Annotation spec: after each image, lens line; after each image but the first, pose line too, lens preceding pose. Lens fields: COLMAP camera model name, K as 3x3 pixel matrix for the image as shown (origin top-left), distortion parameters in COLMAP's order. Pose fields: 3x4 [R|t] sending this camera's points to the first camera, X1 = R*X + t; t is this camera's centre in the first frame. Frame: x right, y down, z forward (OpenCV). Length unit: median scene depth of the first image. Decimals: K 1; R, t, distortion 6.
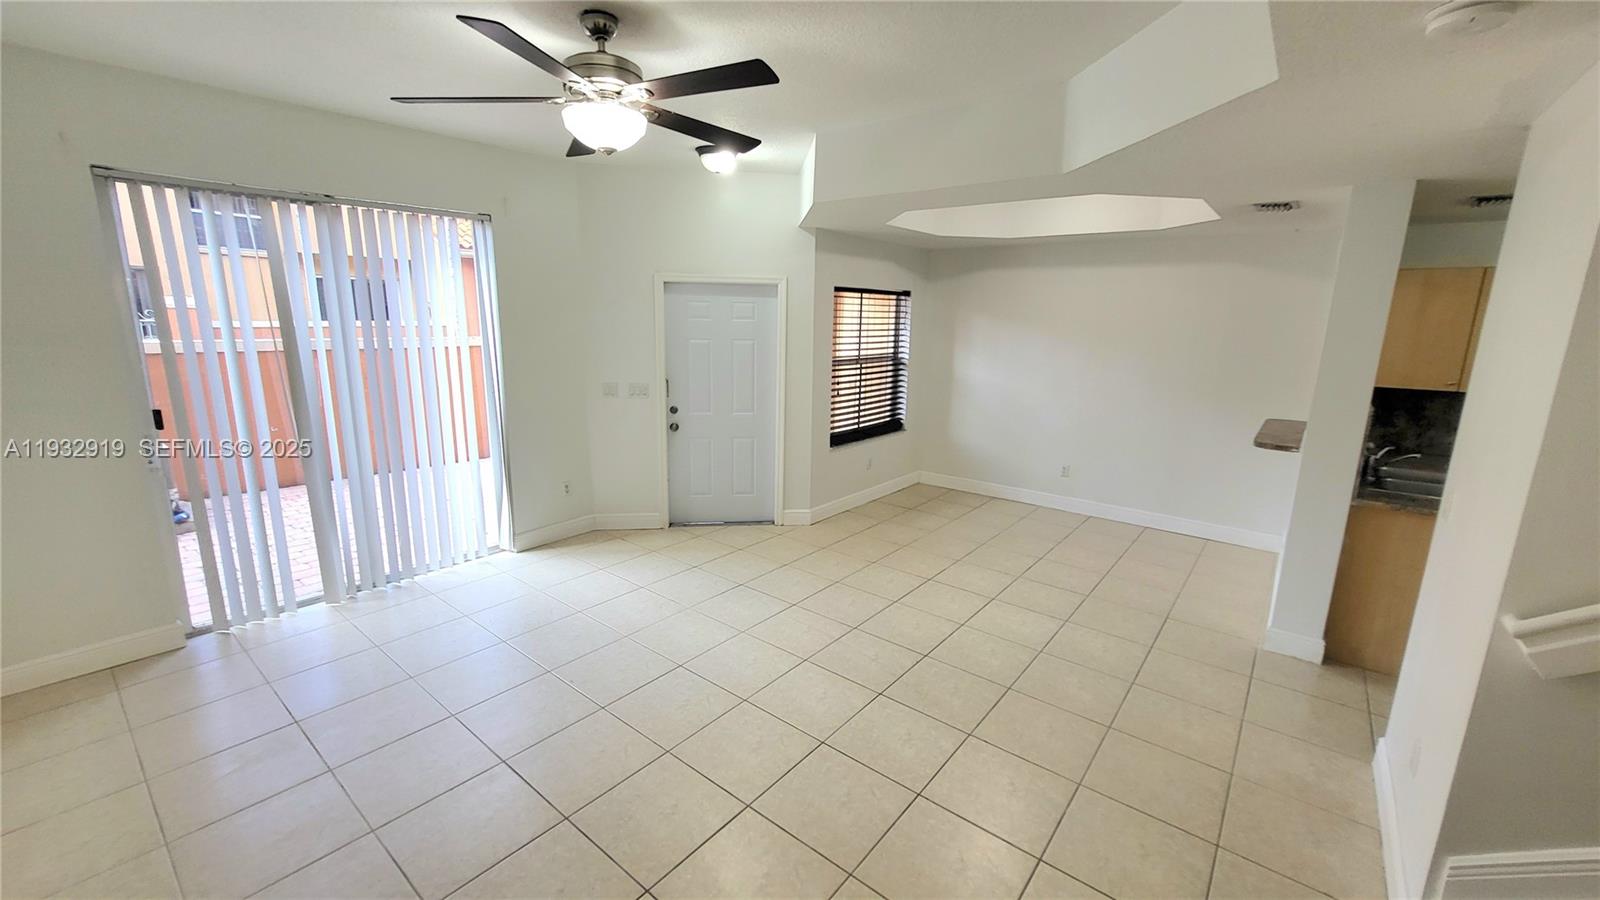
lens RADIAL K [[631.1, 0, 797.4], [0, 631.1, 455.0], [0, 0, 1]] dist [0.003106, -0.002303]
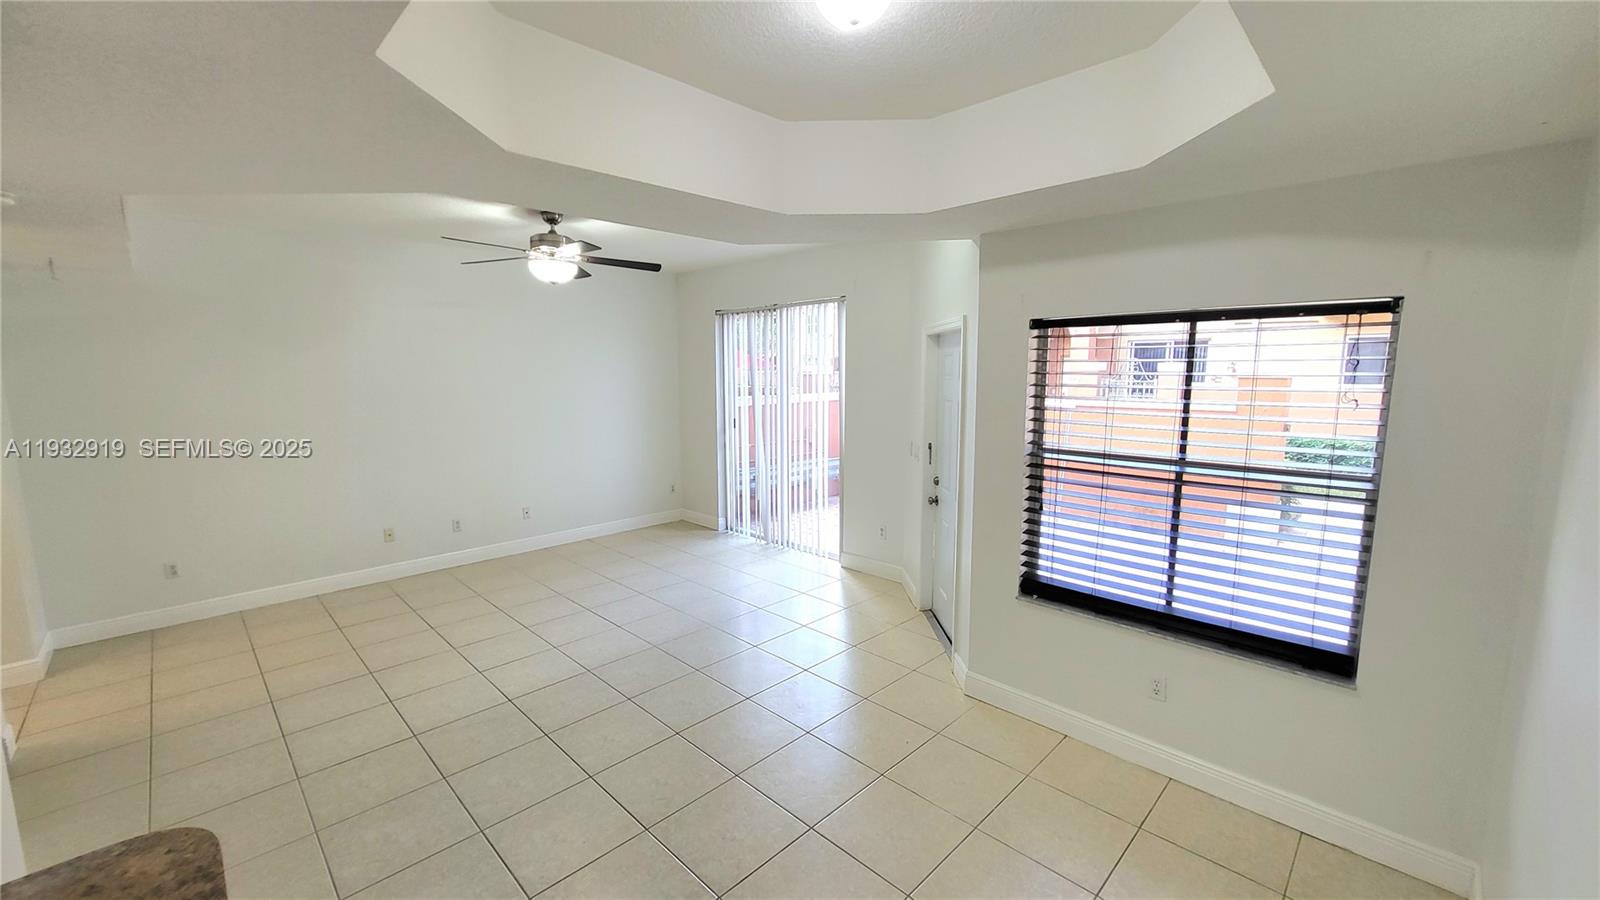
lens RADIAL K [[631.1, 0, 797.4], [0, 631.1, 455.0], [0, 0, 1]] dist [0.003106, -0.002303]
pose [[-0.097355, 0.117305, -0.988312, 0.703218], [-0.219933, 0.965944, 0.136315, -0.189444], [0.970645, 0.230634, -0.068240, 0.908173]]
